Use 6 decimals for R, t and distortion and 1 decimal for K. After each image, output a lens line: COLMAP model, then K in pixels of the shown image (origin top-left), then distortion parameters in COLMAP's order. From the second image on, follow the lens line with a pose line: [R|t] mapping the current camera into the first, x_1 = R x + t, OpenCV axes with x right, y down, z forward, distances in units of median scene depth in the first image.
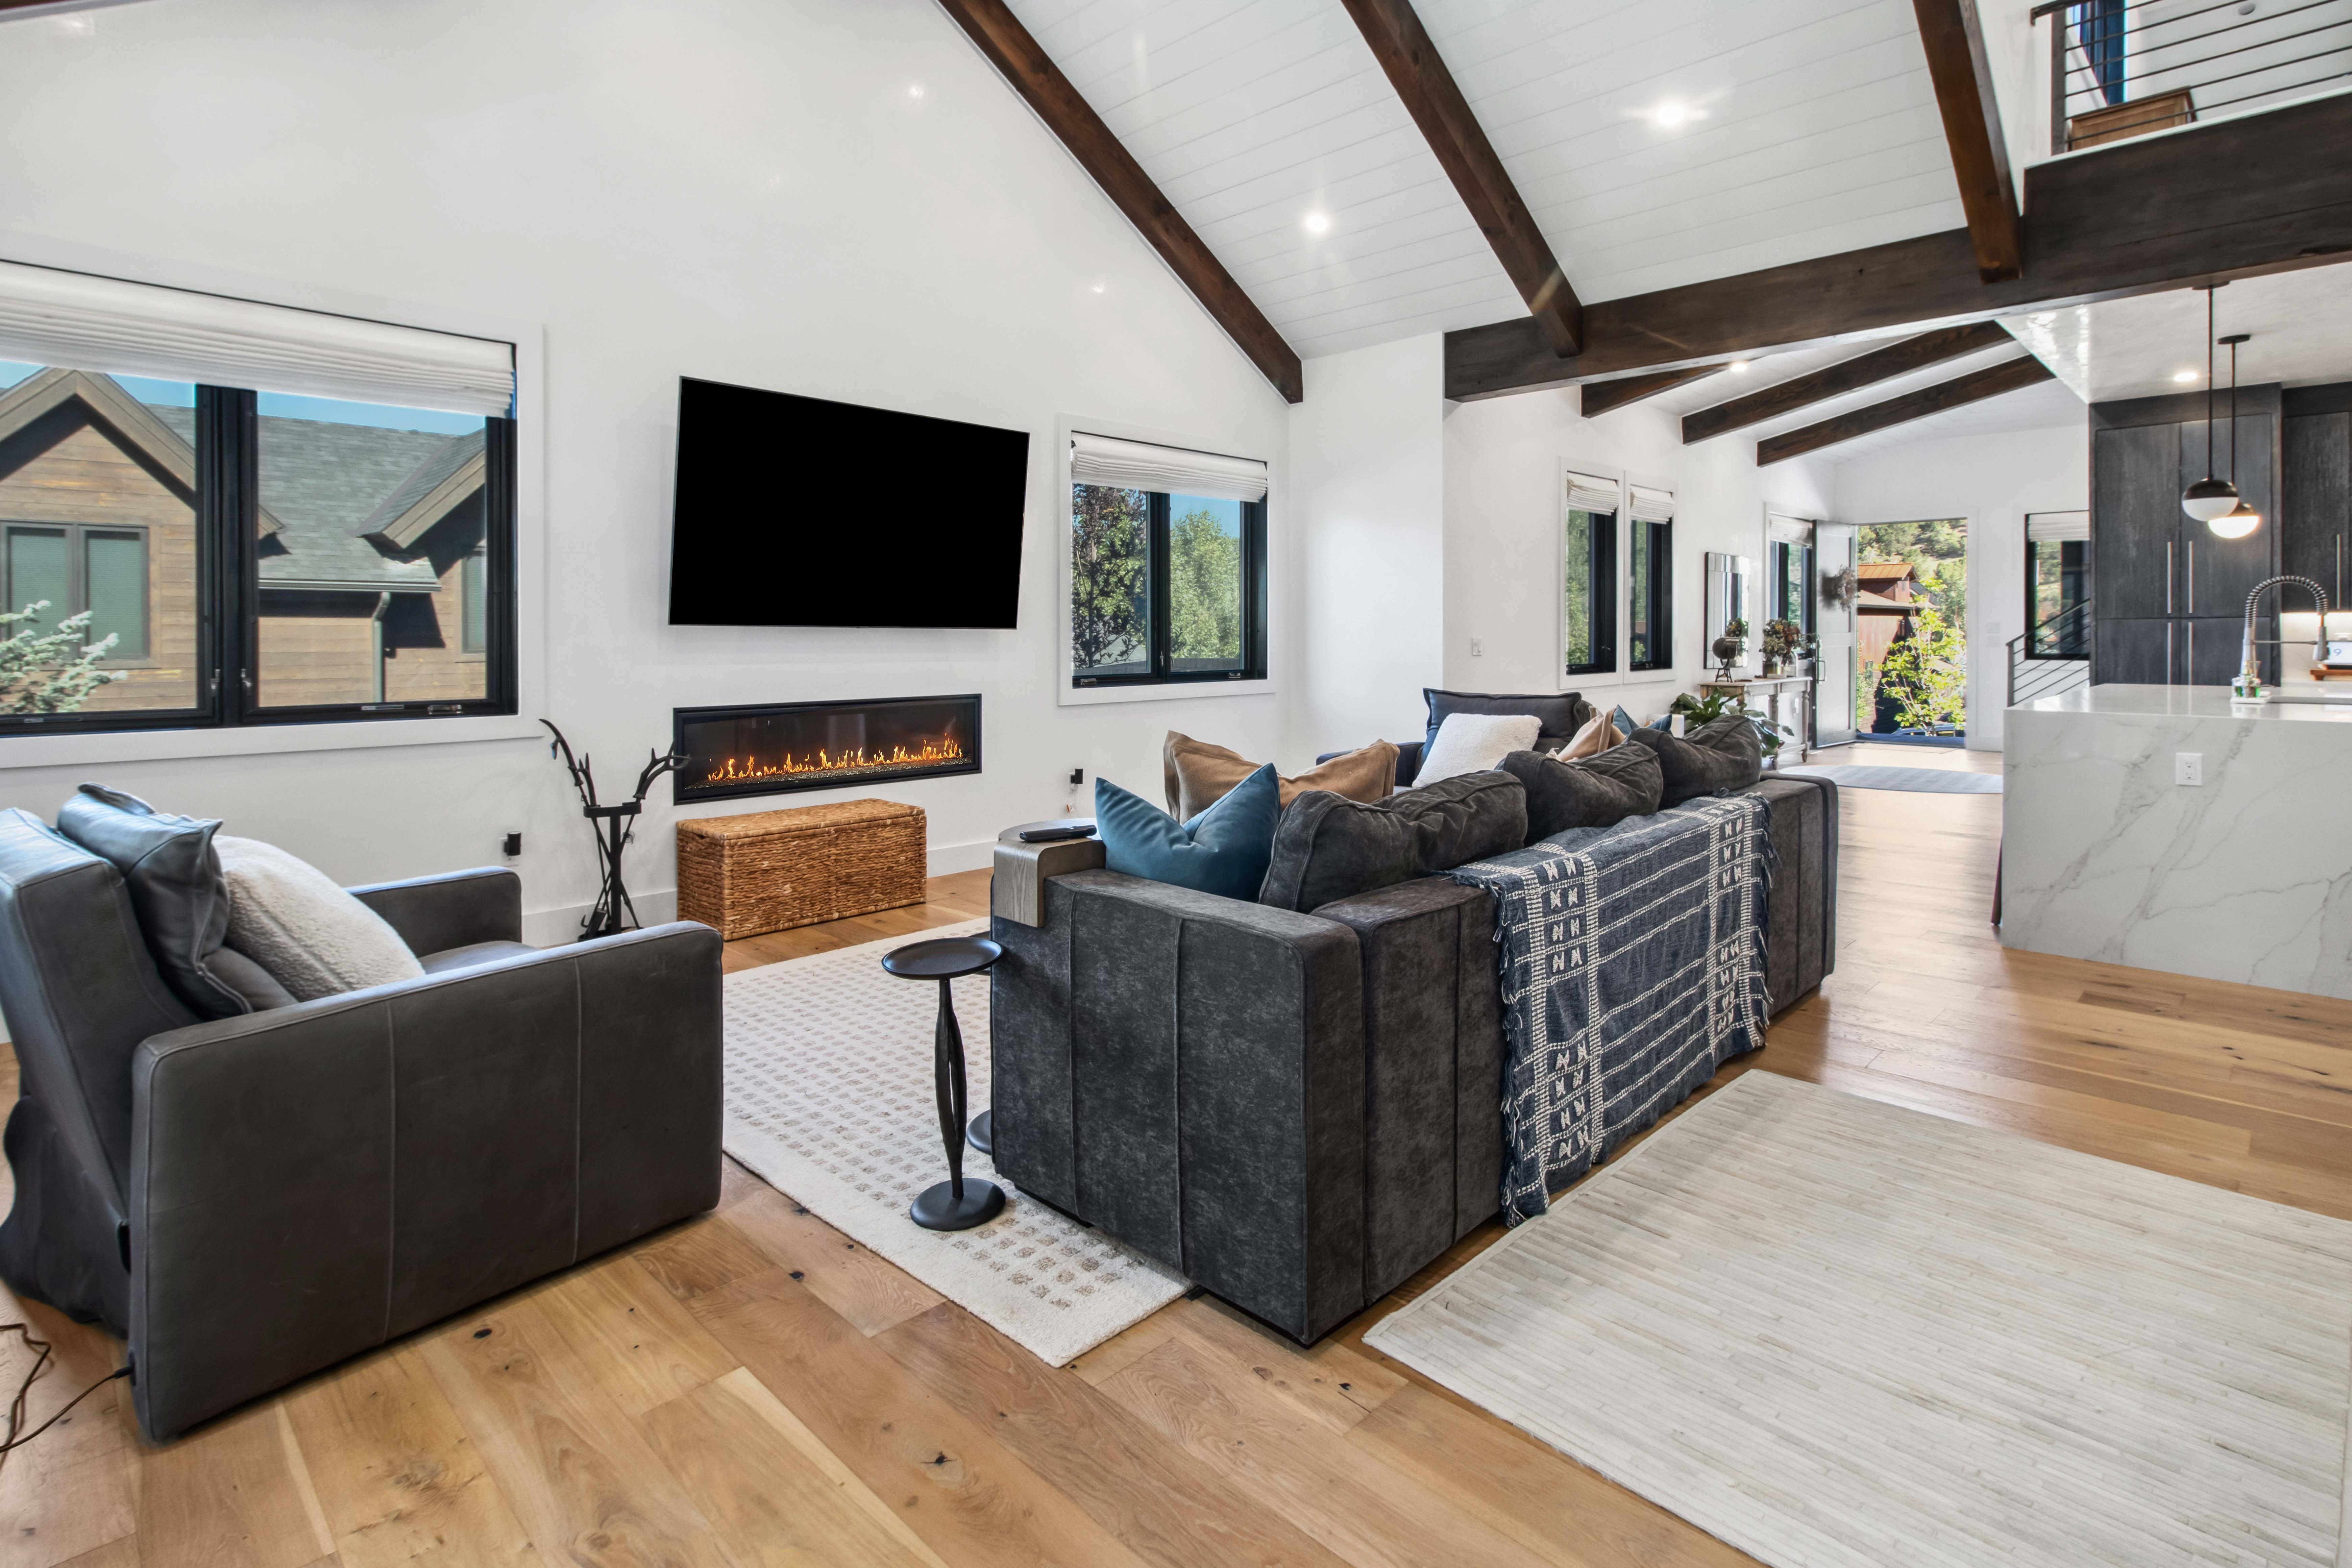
lens RADIAL K [[1126.9, 0, 1222.3], [0, 1126.9, 689.2], [0, 0, 1]] dist [-0.003394, 0.000171]
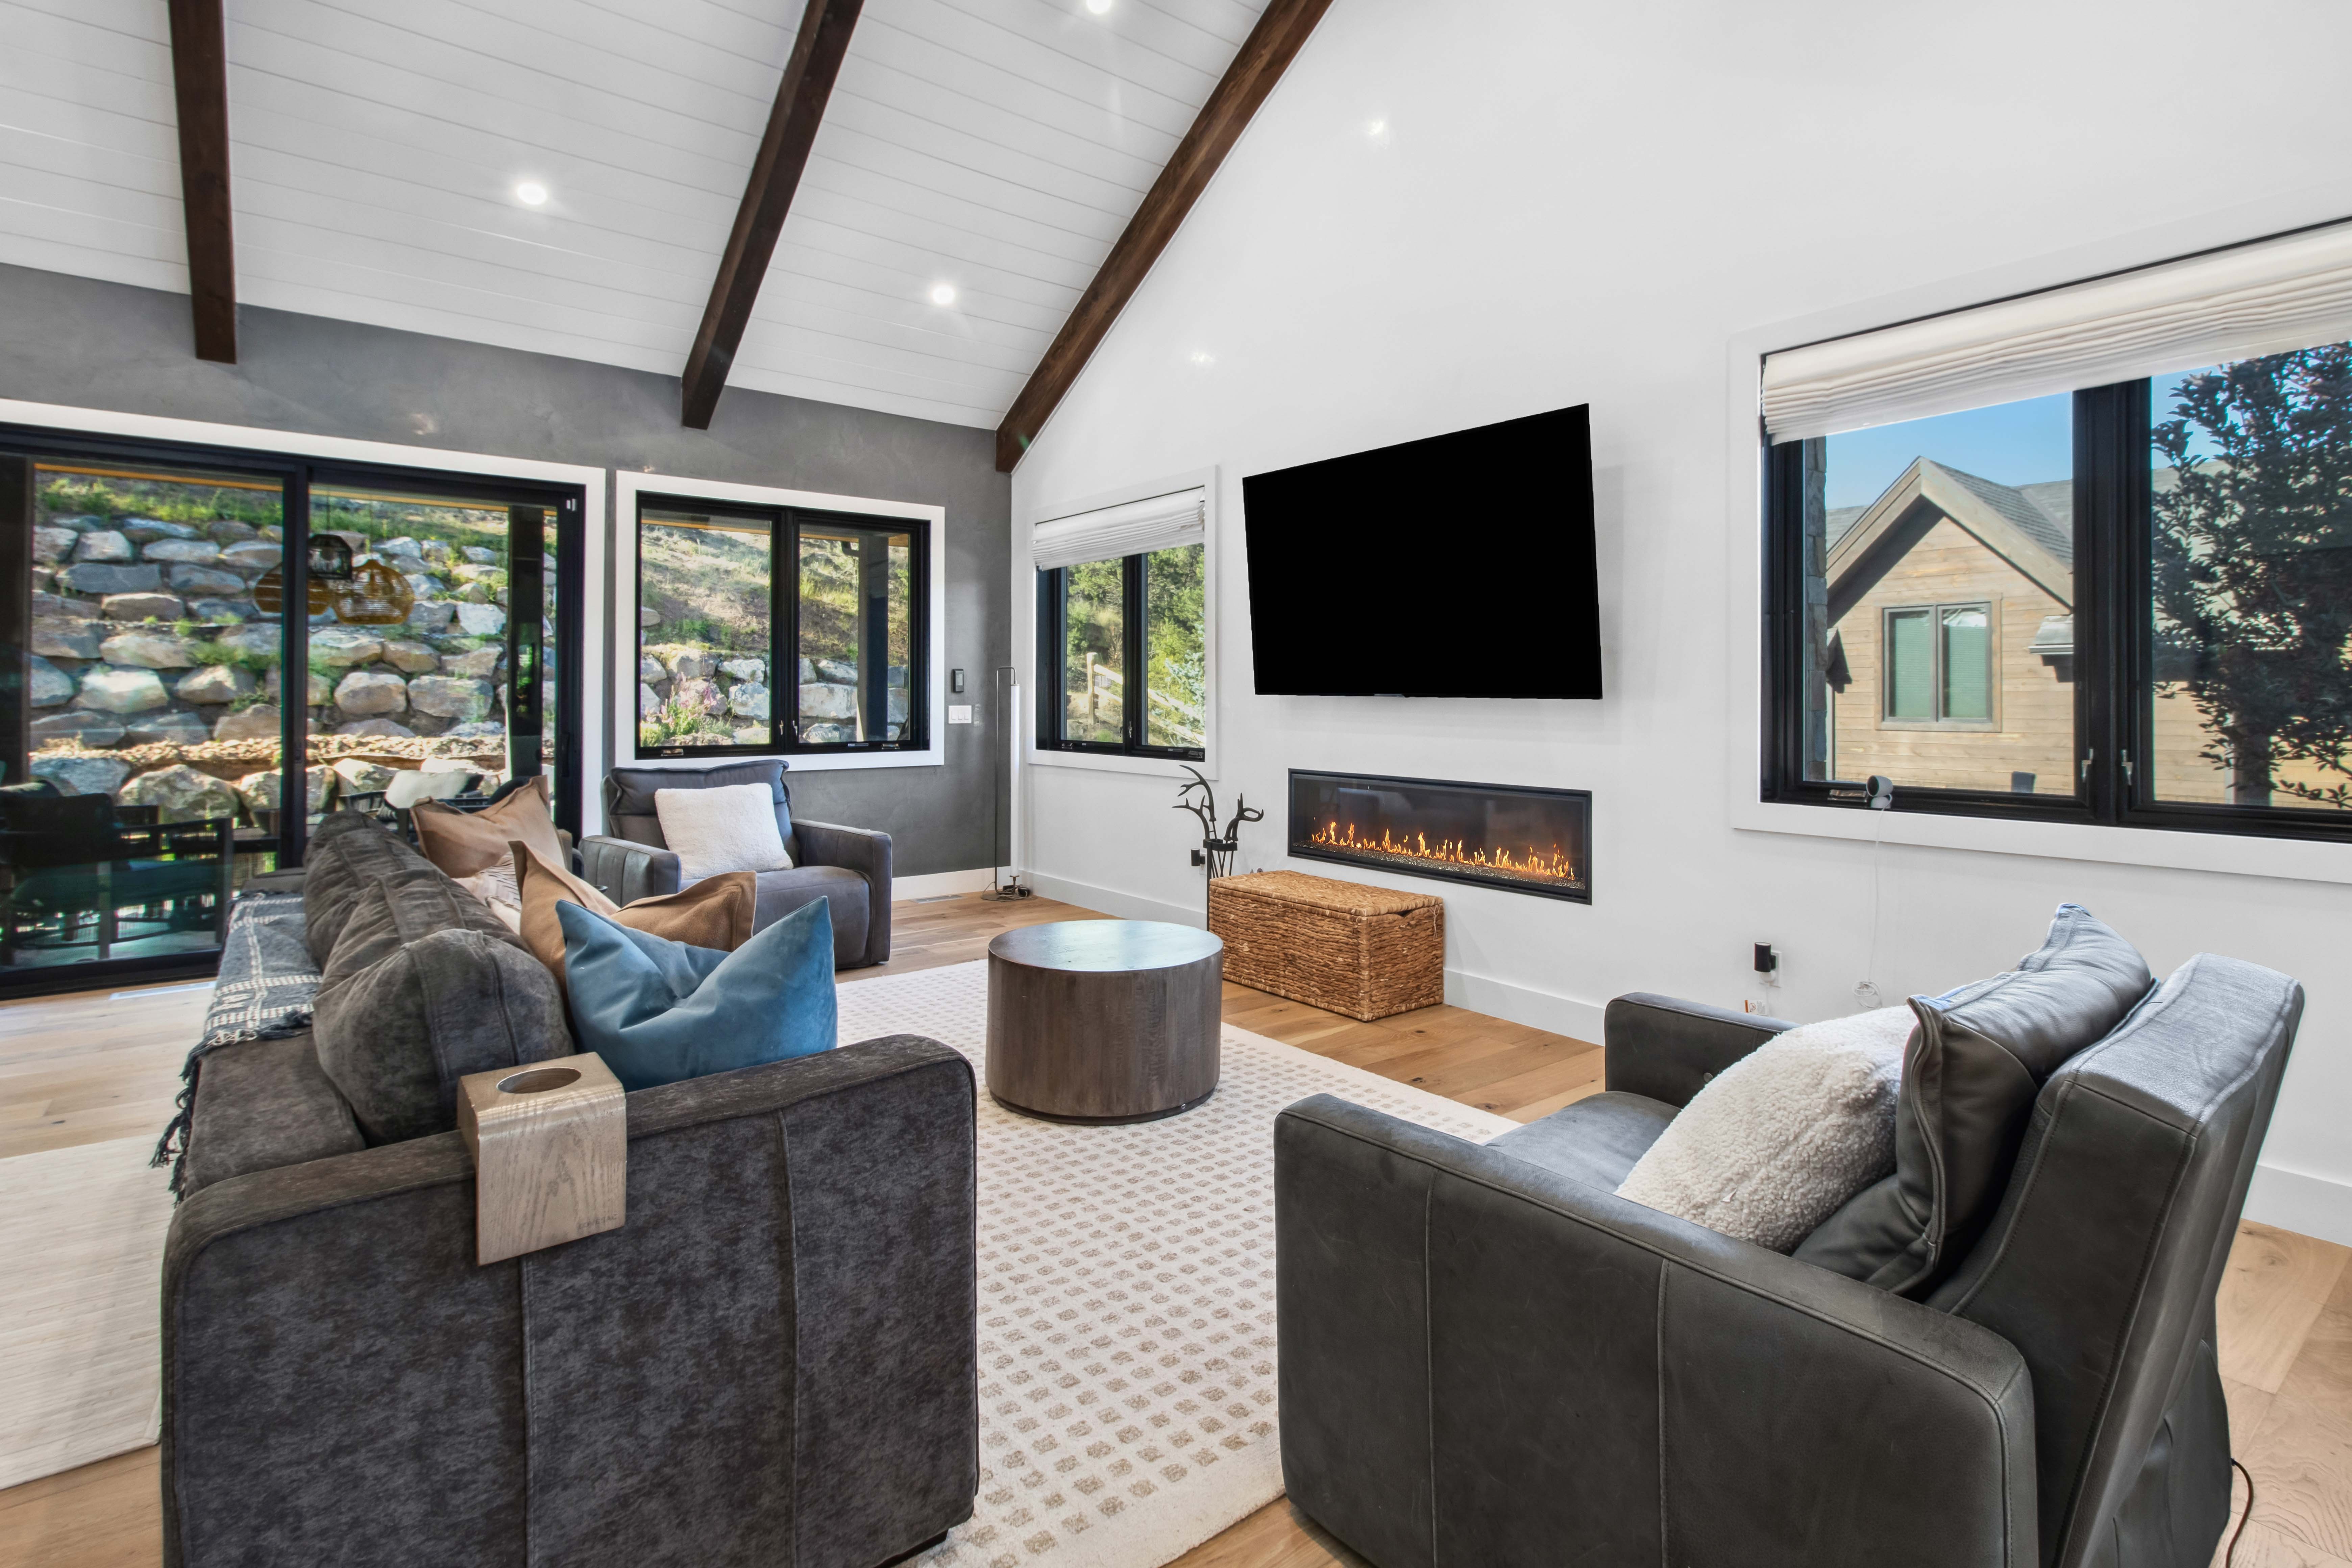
lens RADIAL K [[1126.9, 0, 1222.3], [0, 1126.9, 689.2], [0, 0, 1]] dist [-0.003394, 0.000171]
pose [[-0.145584, 0.000217, -0.989346, 0.527819], [-0.055123, 0.998445, 0.008331, -0.056856], [0.987809, 0.055748, -0.145346, 0.927996]]
